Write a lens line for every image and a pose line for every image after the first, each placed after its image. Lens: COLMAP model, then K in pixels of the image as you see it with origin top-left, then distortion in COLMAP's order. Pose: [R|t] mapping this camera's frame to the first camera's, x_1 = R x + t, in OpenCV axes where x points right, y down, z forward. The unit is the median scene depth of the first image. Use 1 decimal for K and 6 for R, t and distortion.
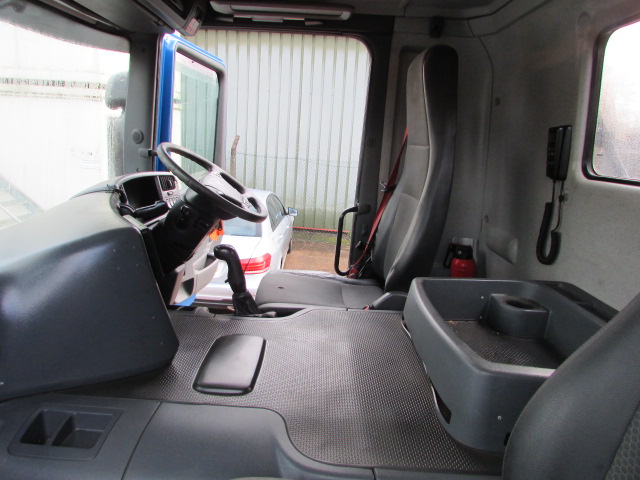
lens RADIAL K [[451.3, 0, 320.0], [0, 451.3, 240.0], [0, 0, 1]] dist [-0.032203, 0.002859]
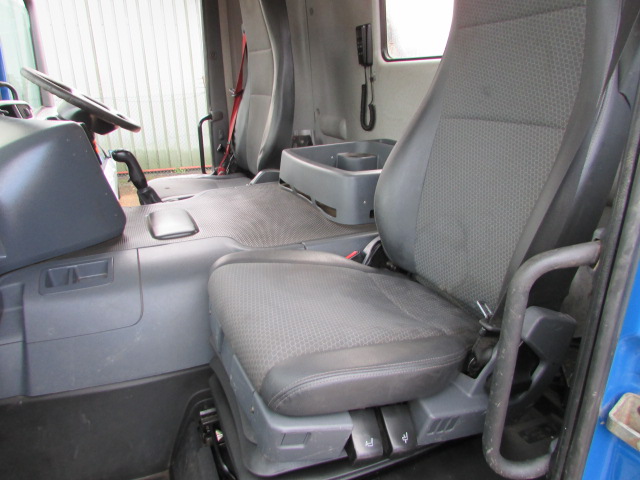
lens RADIAL K [[451.3, 0, 320.0], [0, 451.3, 240.0], [0, 0, 1]] dist [-0.032203, 0.002859]
pose [[0.910227, -0.217779, 0.352220, -0.186409], [0.166373, 0.971202, 0.170547, 0.116573], [-0.379218, -0.096636, 0.920247, -0.243755]]
